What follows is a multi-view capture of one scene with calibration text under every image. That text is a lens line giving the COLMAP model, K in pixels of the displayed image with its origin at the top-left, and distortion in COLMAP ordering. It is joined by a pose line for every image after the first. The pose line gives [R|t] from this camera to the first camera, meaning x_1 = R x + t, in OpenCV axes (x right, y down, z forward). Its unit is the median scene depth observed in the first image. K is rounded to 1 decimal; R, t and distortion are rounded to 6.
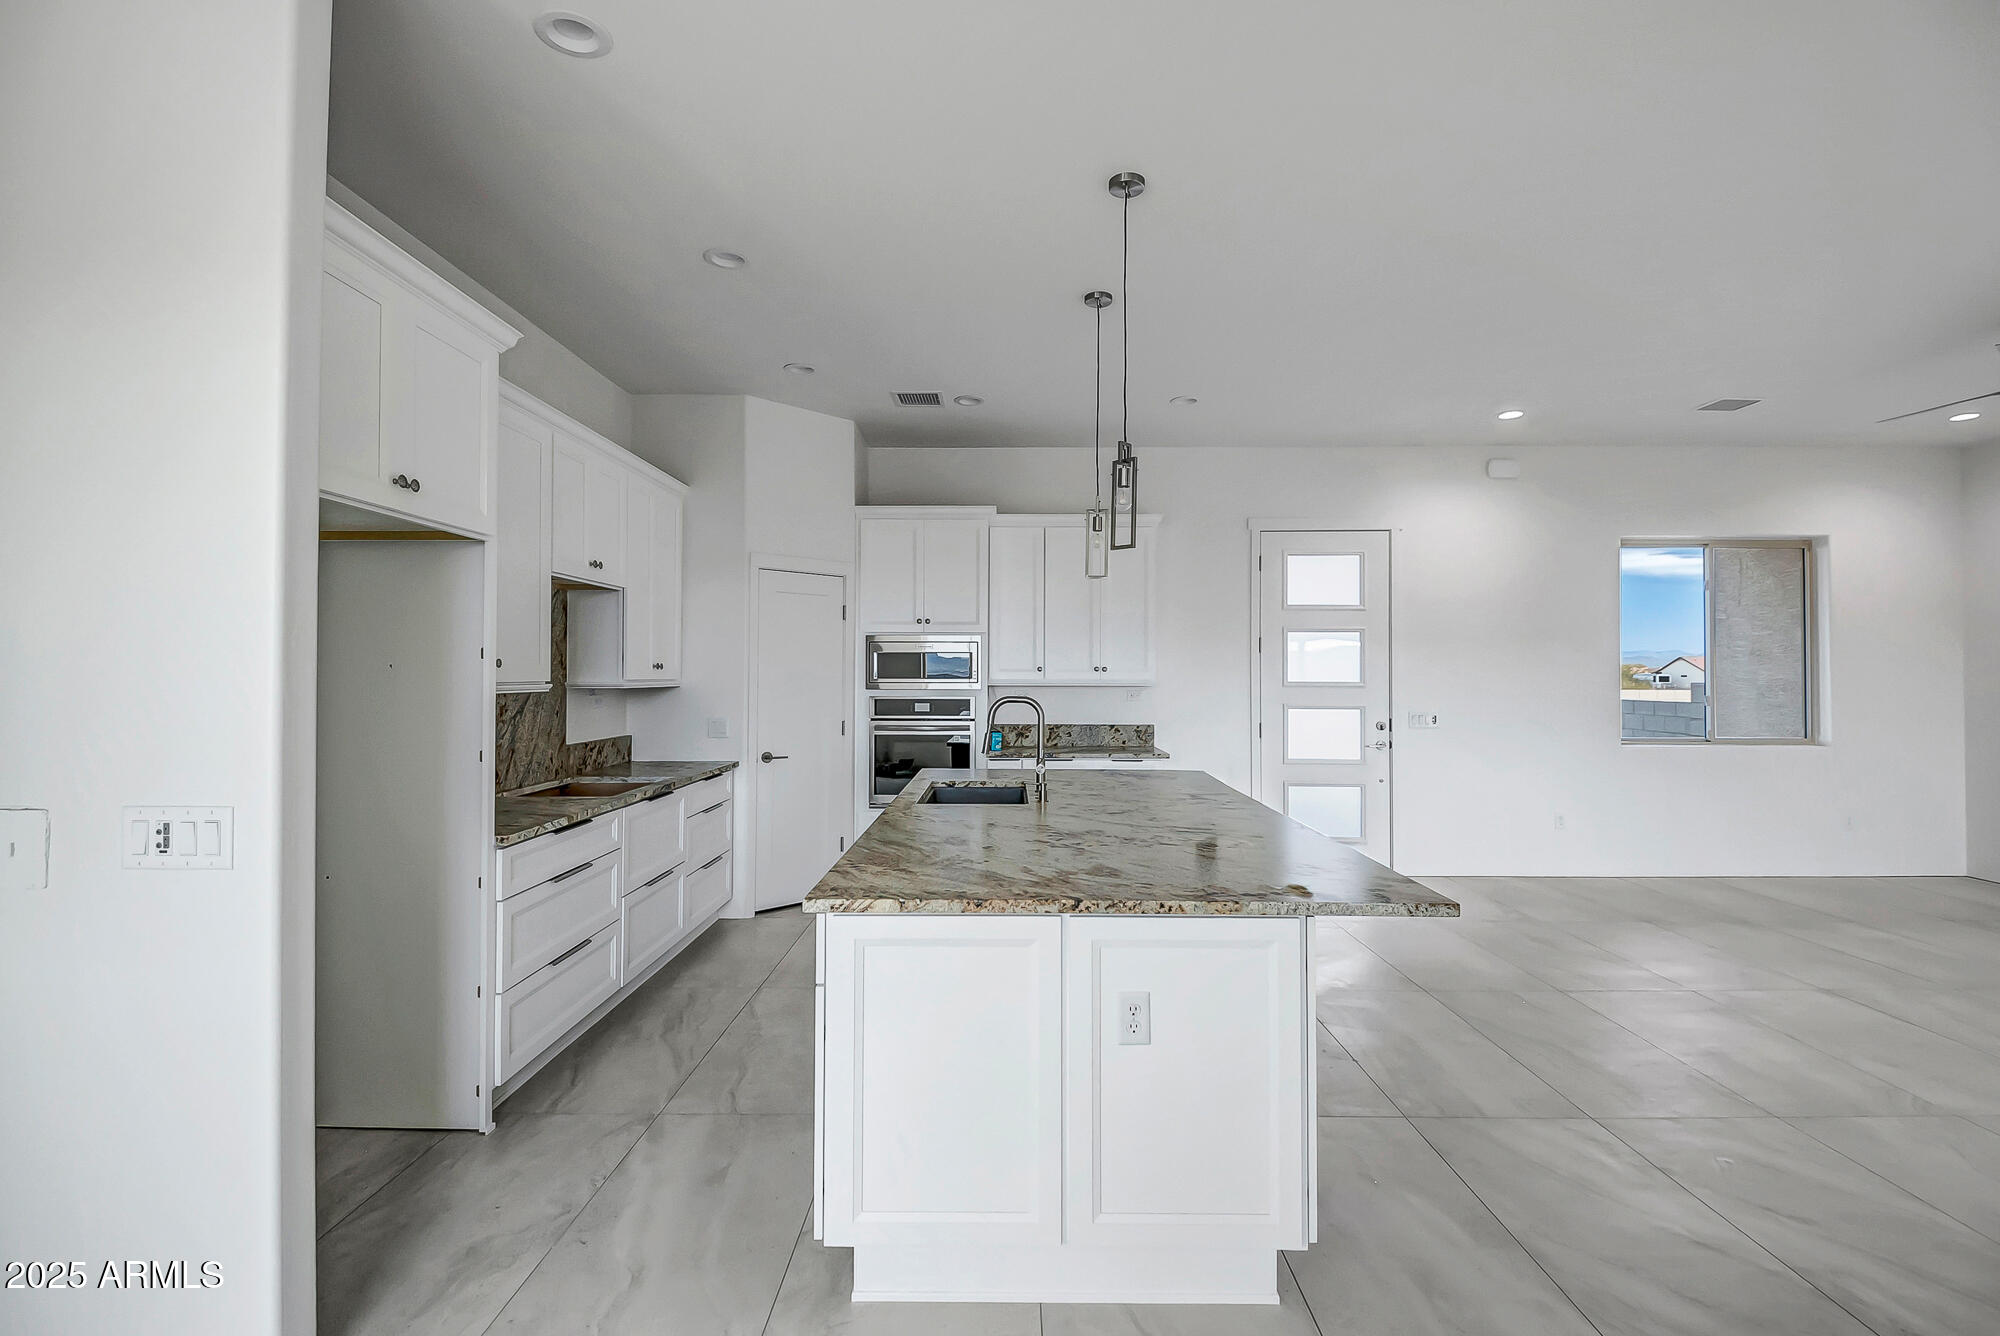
lens RADIAL K [[921.9, 0, 1000.0], [0, 921.9, 668.0], [0, 0, 1]] dist [0.001642, -0.000314]
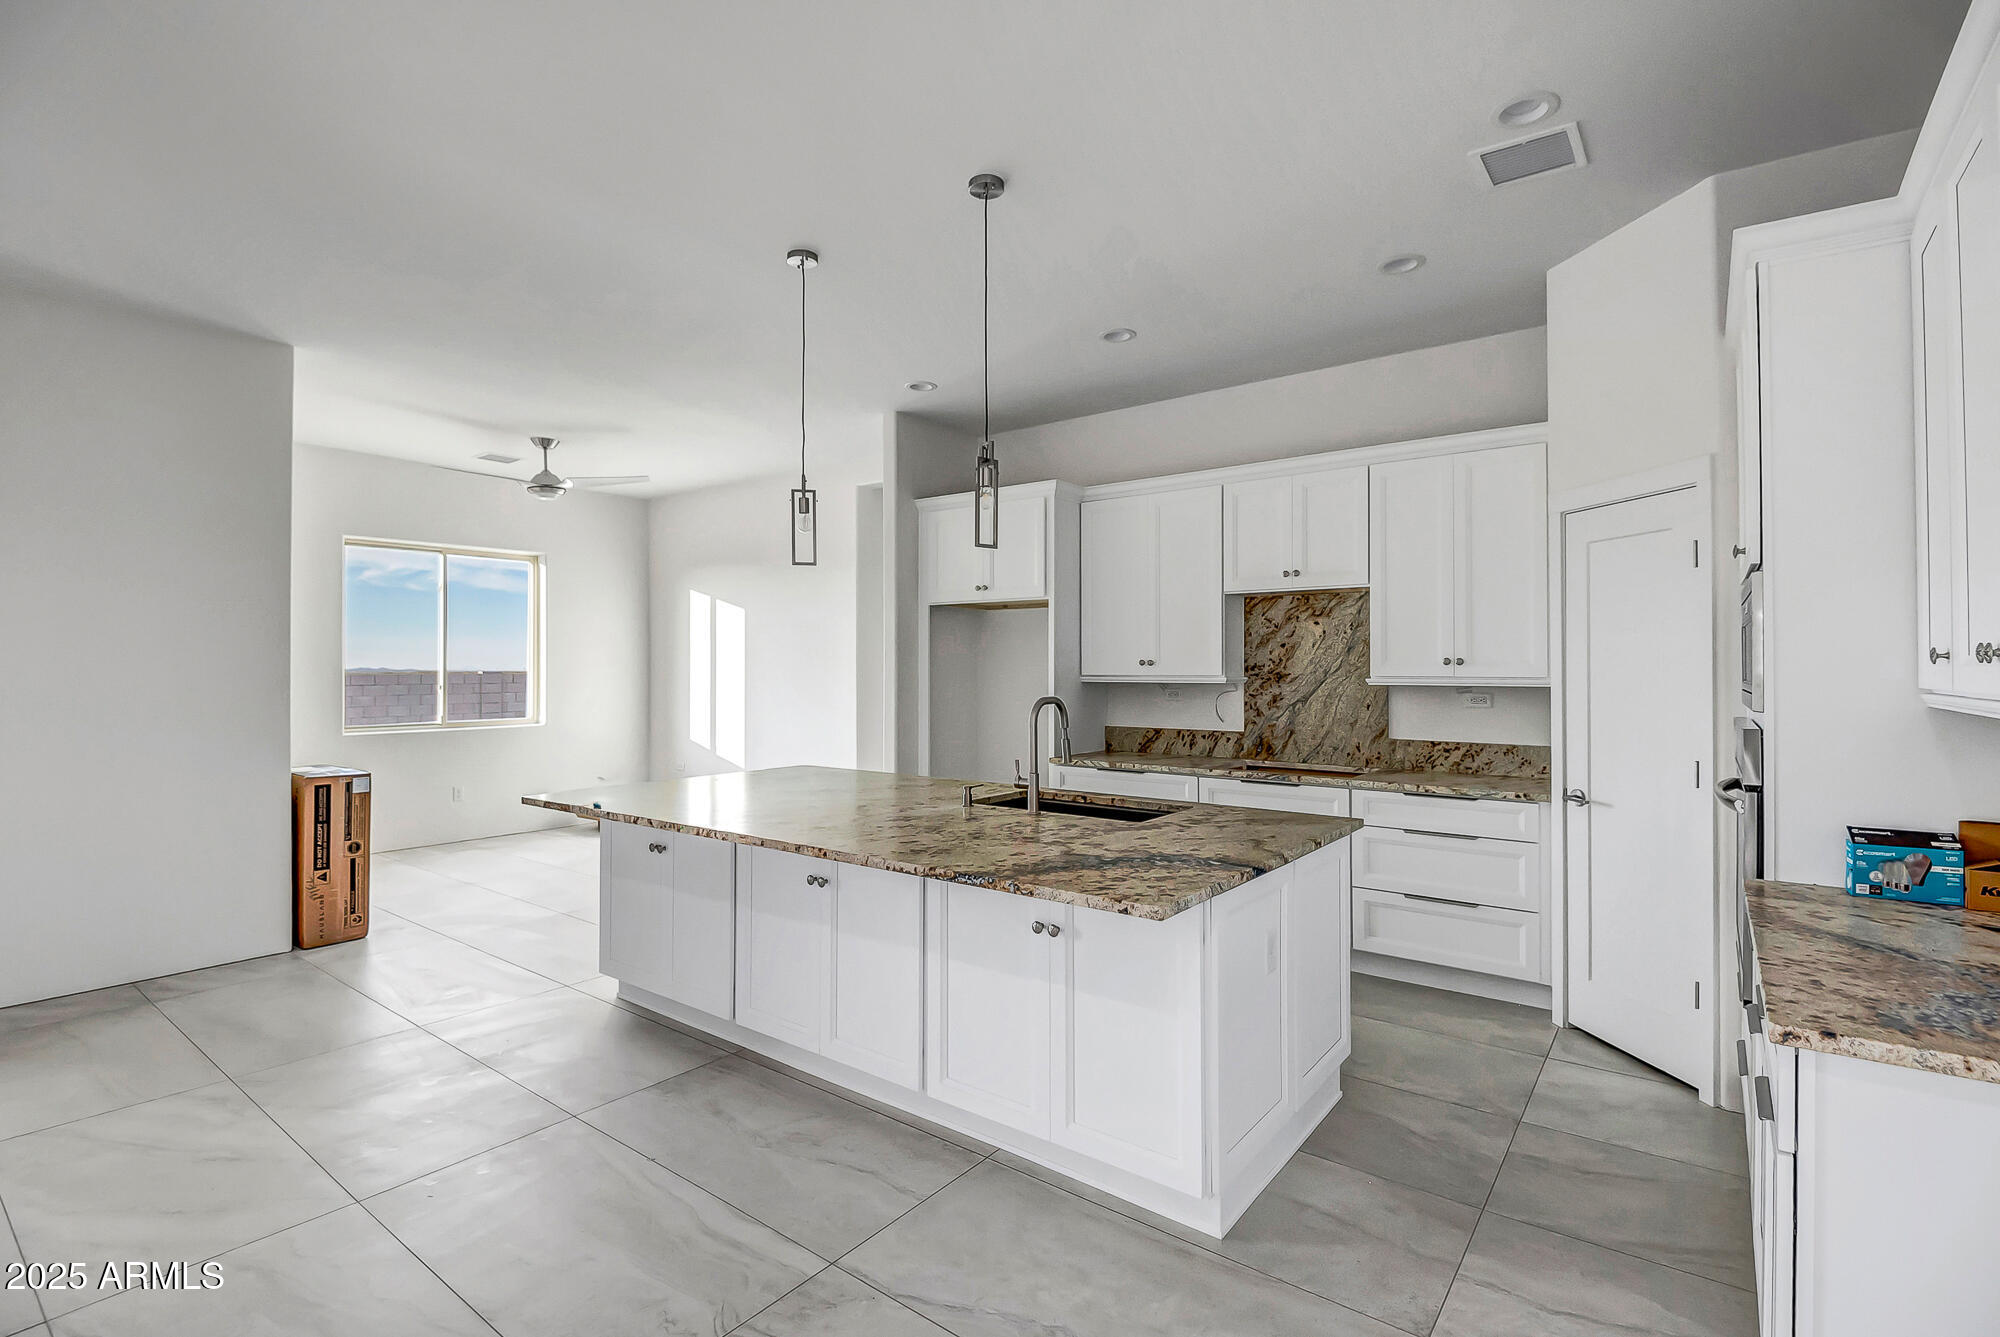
lens RADIAL K [[938.3, 0, 1009.8], [0, 938.3, 656.3], [0, 0, 1]] dist [0.002348, -0.007524]
pose [[-0.592389, -0.014106, -0.805529, 0.486220], [-0.000332, 0.999851, -0.017265, 0.007012], [0.805652, -0.009960, -0.592305, 0.979340]]
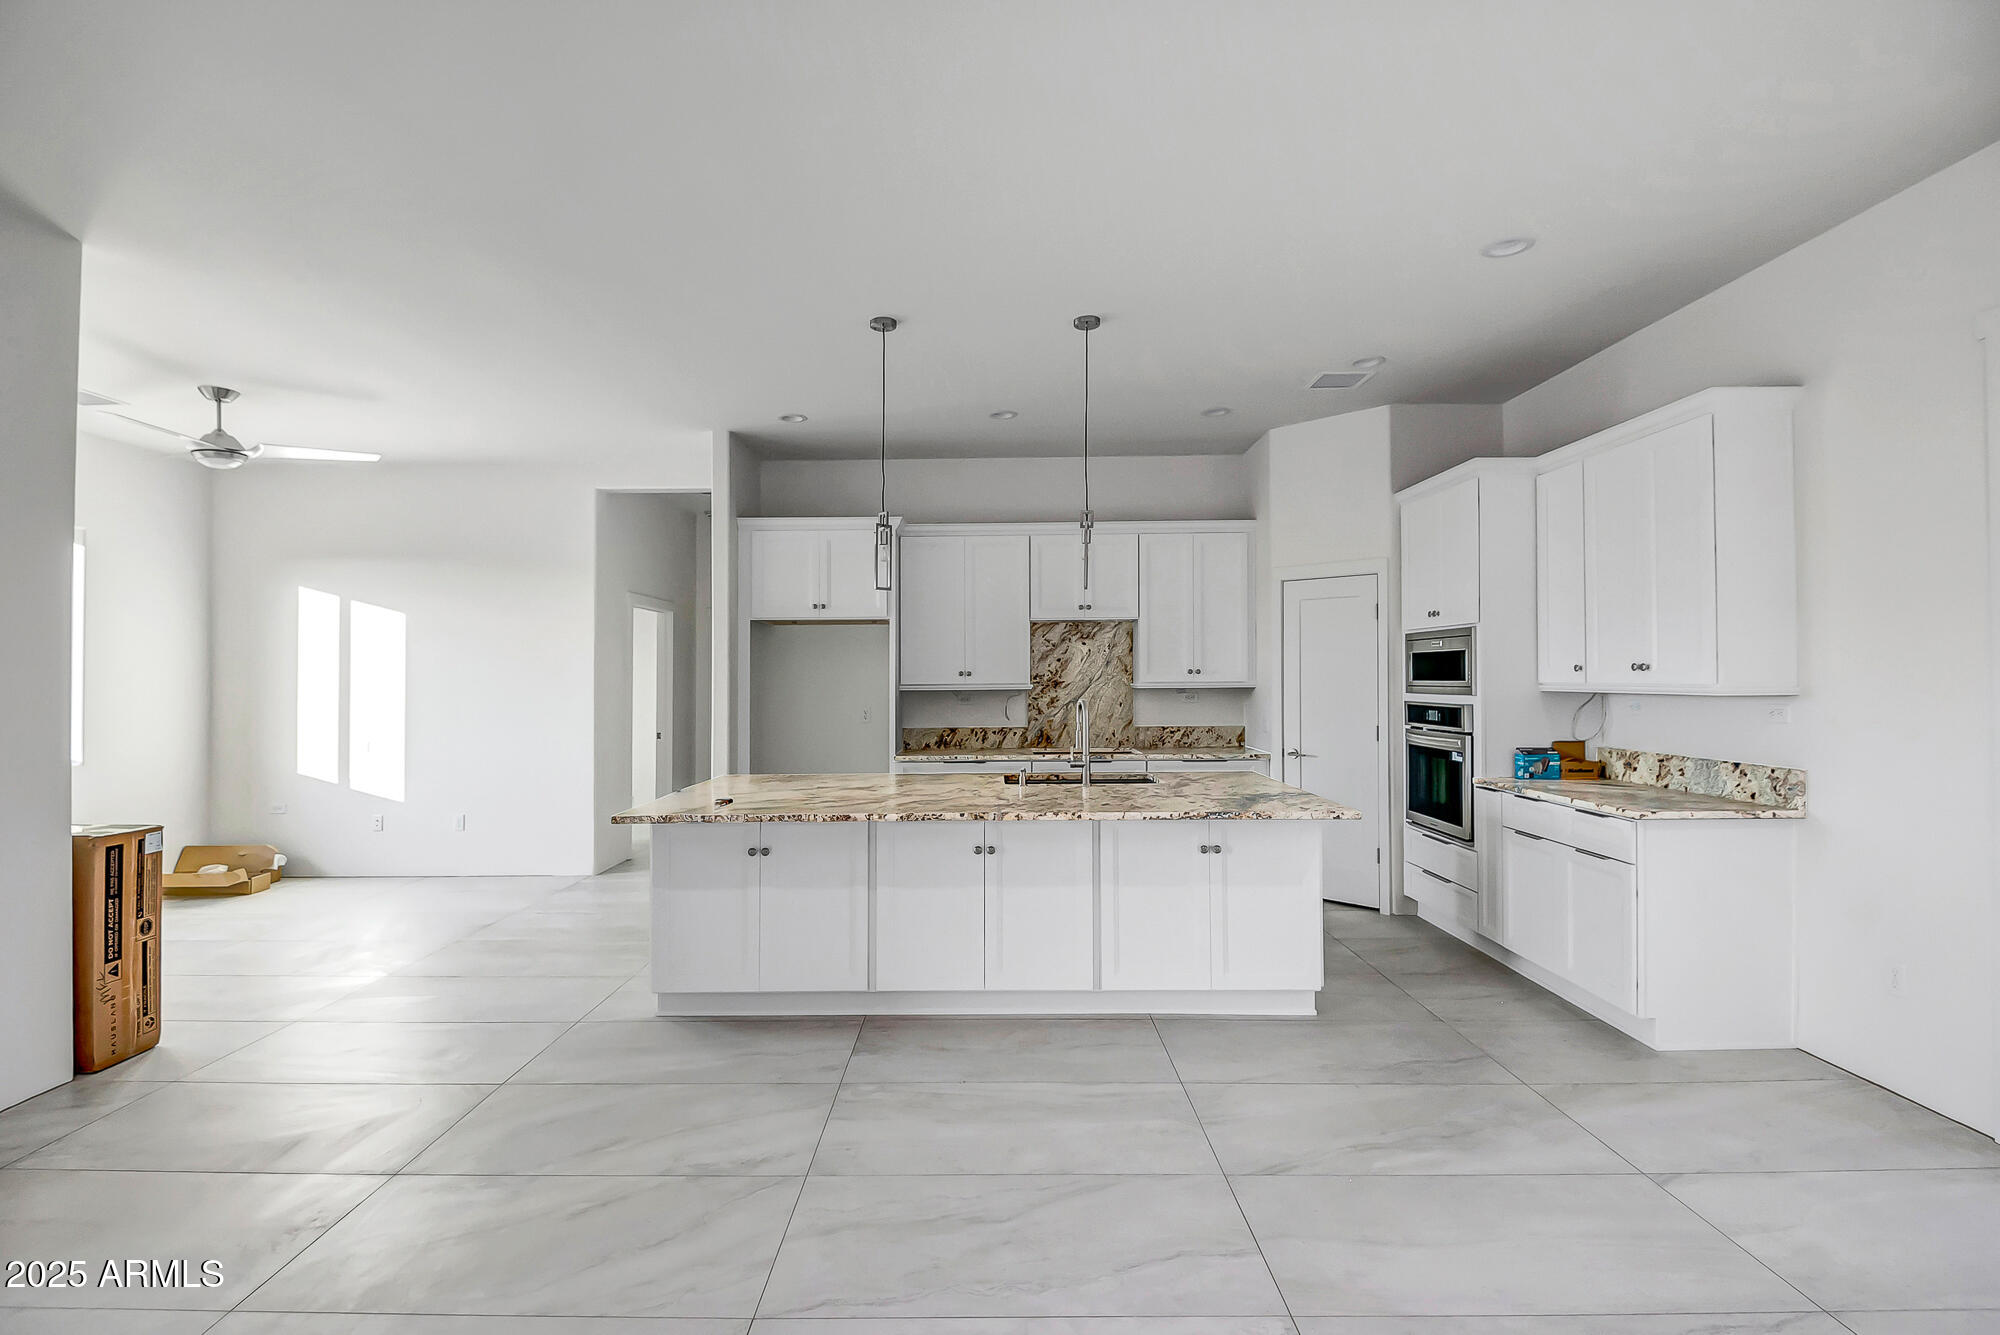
lens RADIAL K [[921.9, 0, 1000.0], [0, 921.9, 667.5], [0, 0, 1]] dist [0.001642, -0.000314]
pose [[0.006512, -0.013887, -0.999882, 0.765352], [0.011064, 0.999843, -0.013815, 0.005792], [0.999918, -0.010973, 0.006664, 0.591880]]
